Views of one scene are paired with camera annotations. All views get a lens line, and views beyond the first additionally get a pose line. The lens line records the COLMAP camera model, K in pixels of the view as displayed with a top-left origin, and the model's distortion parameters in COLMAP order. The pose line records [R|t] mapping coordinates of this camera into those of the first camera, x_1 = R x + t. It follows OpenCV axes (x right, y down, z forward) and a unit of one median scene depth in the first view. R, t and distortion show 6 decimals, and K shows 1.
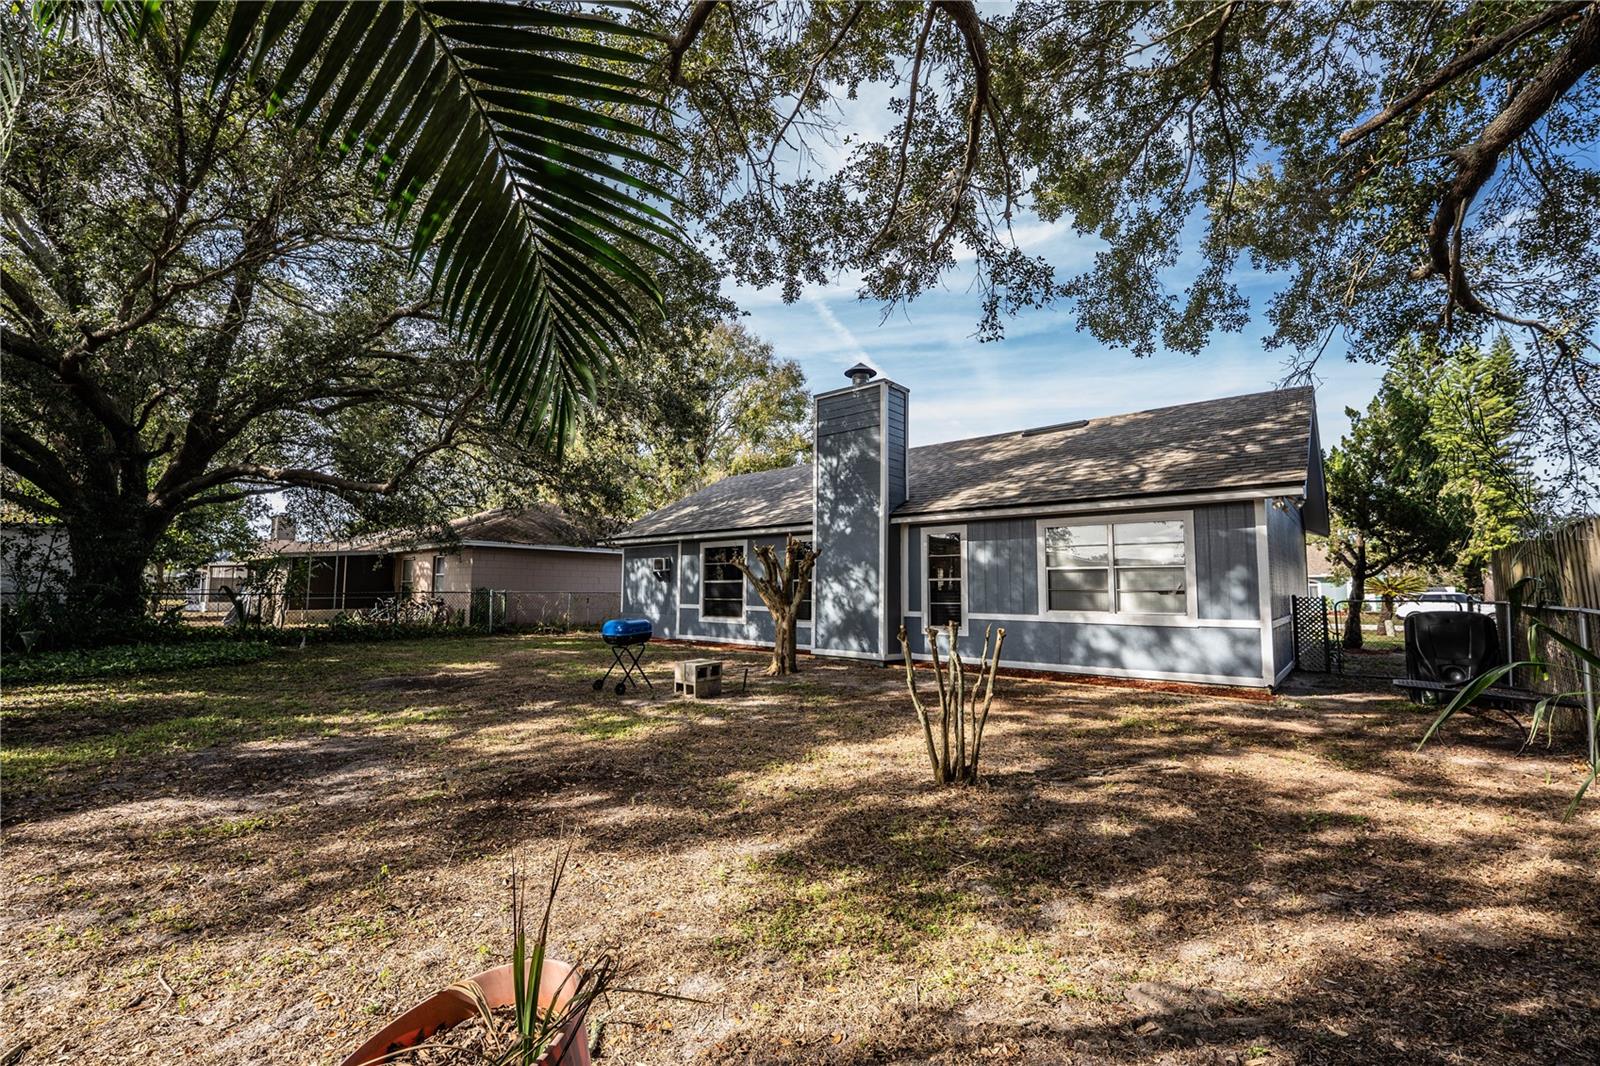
lens RADIAL K [[651.5, 0, 801.6], [0, 651.5, 541.4], [0, 0, 1]] dist [-0.025441, 0.001072]
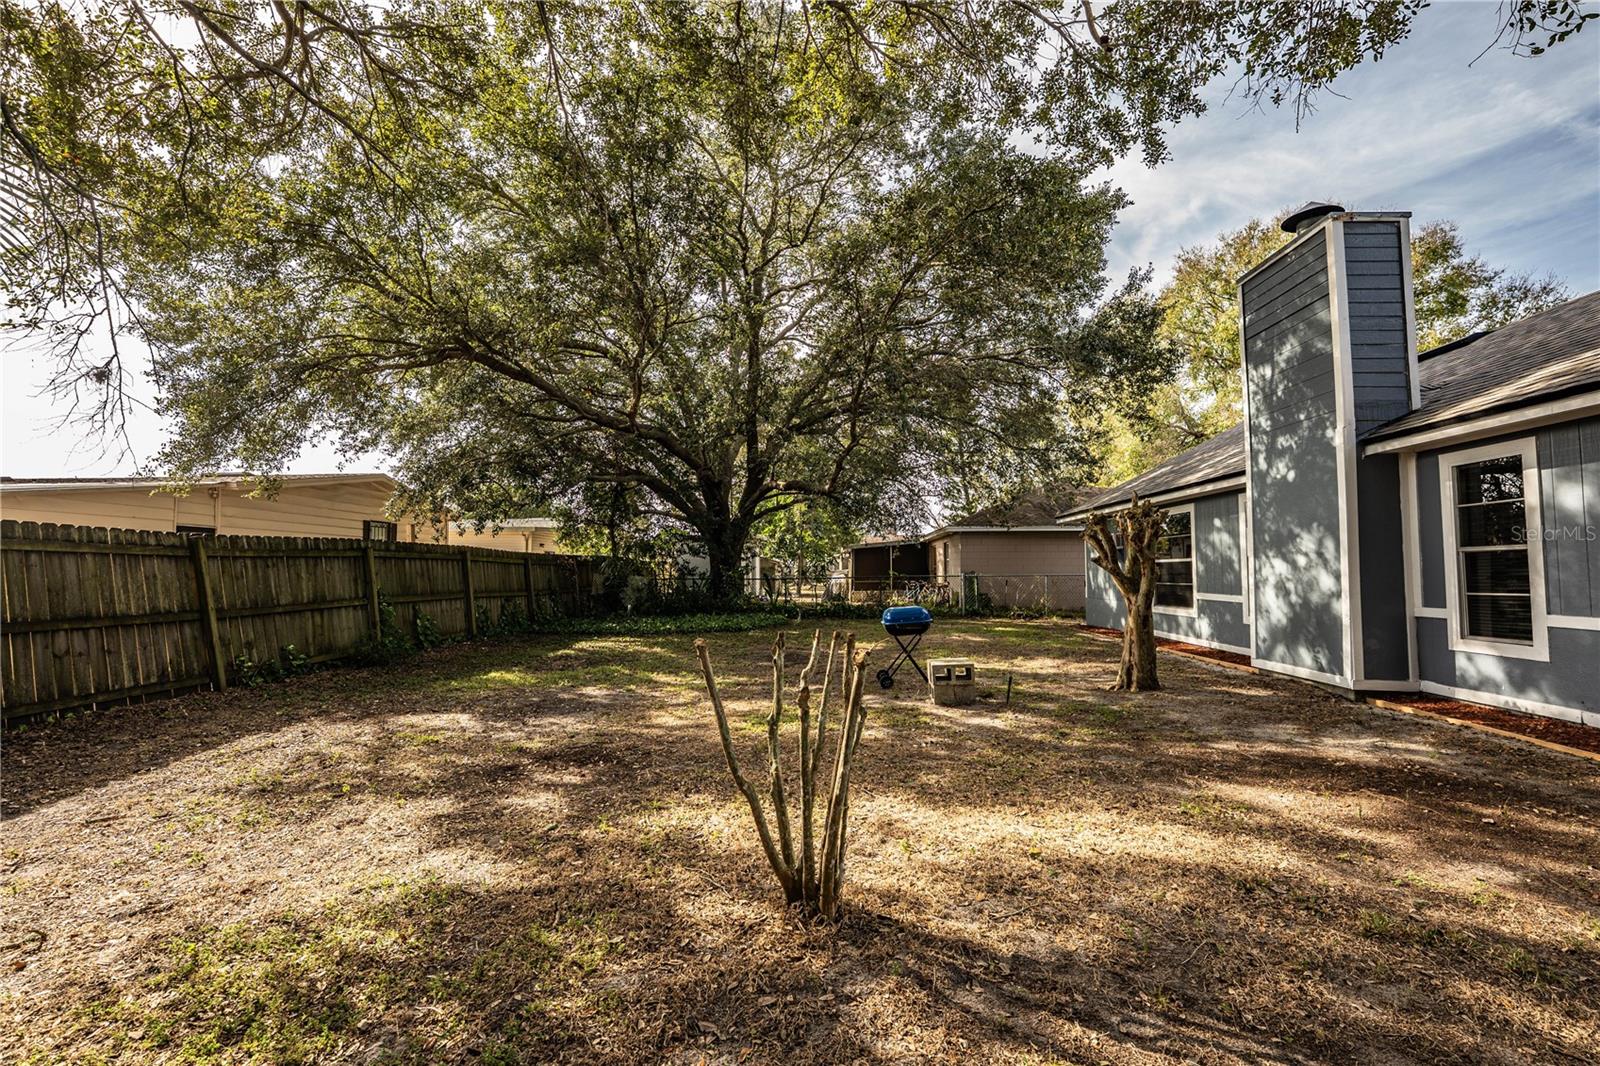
lens RADIAL K [[651.5, 0, 800.3], [0, 651.5, 536.1], [0, 0, 1]] dist [-0.025441, 0.001072]
pose [[0.612324, -0.052308, -0.788875, 0.272694], [0.068287, 0.997579, -0.013142, 0.017705], [0.787652, -0.045823, 0.614414, 0.249206]]
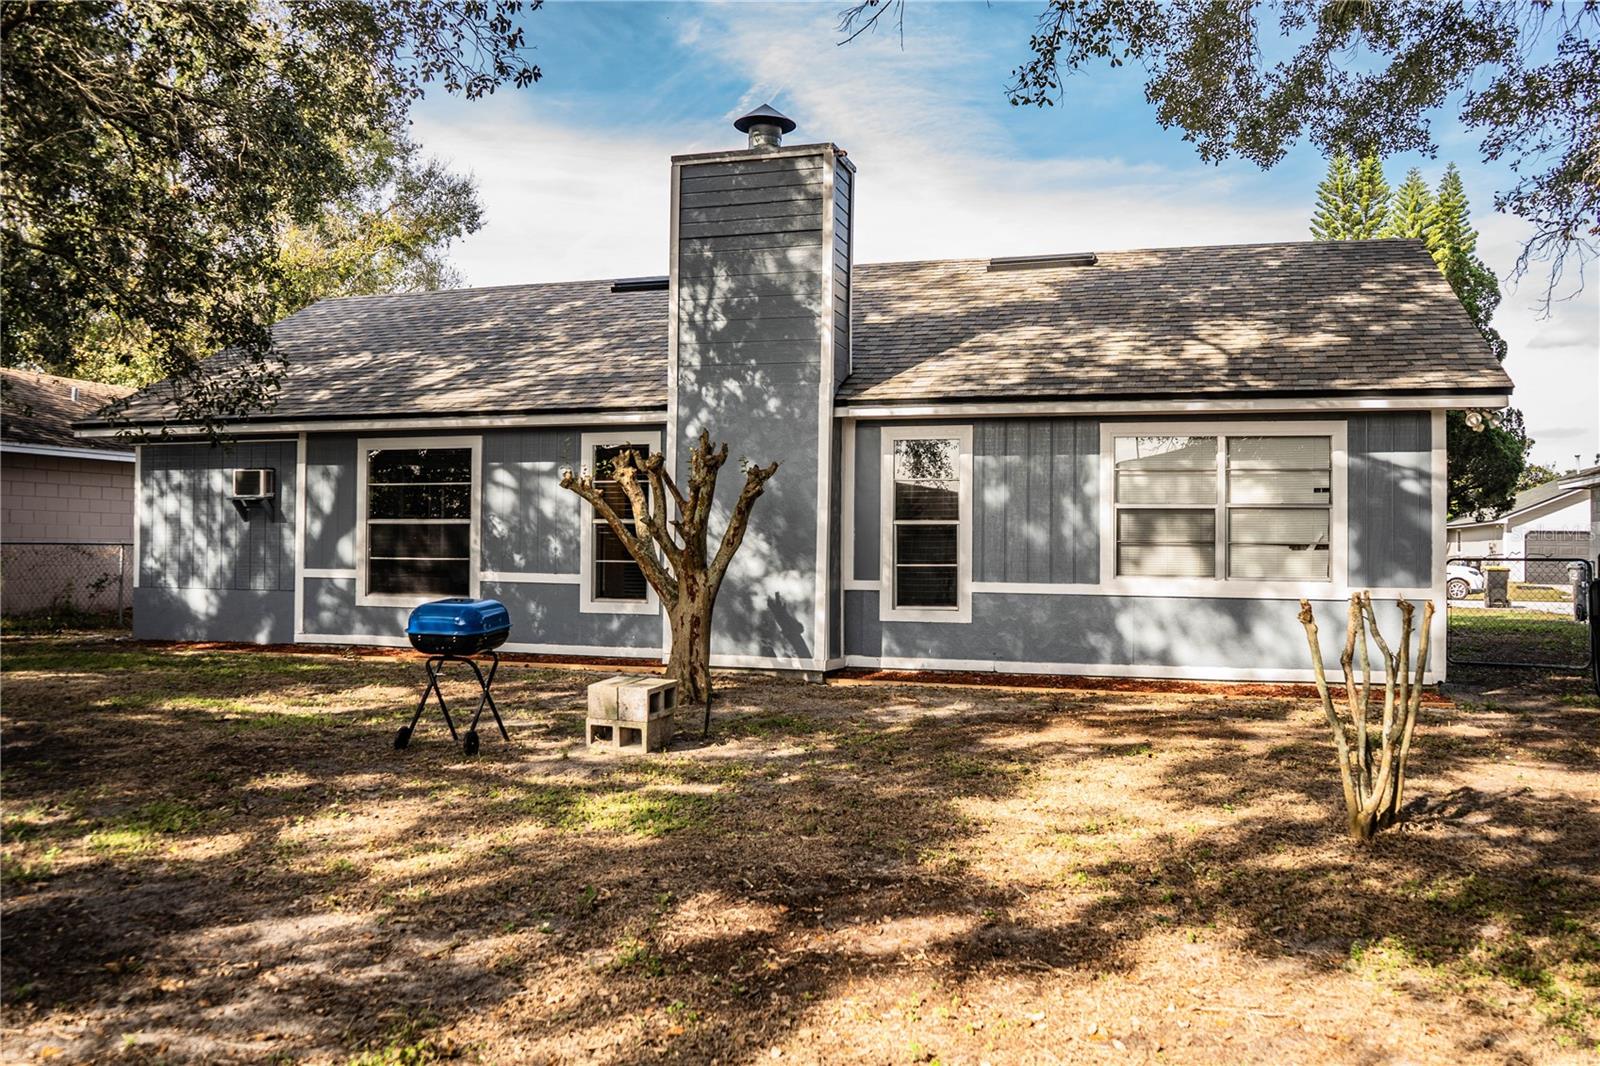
lens RADIAL K [[1300.6, 0, 800.0], [0, 1300.6, 526.6], [0, 0, 1]] dist [-0.107421, 0.060477]
pose [[0.917203, 0.007785, 0.398345, -0.313107], [-0.033440, 0.997786, 0.057496, 0.001889], [-0.397015, -0.066056, 0.915432, 0.025179]]
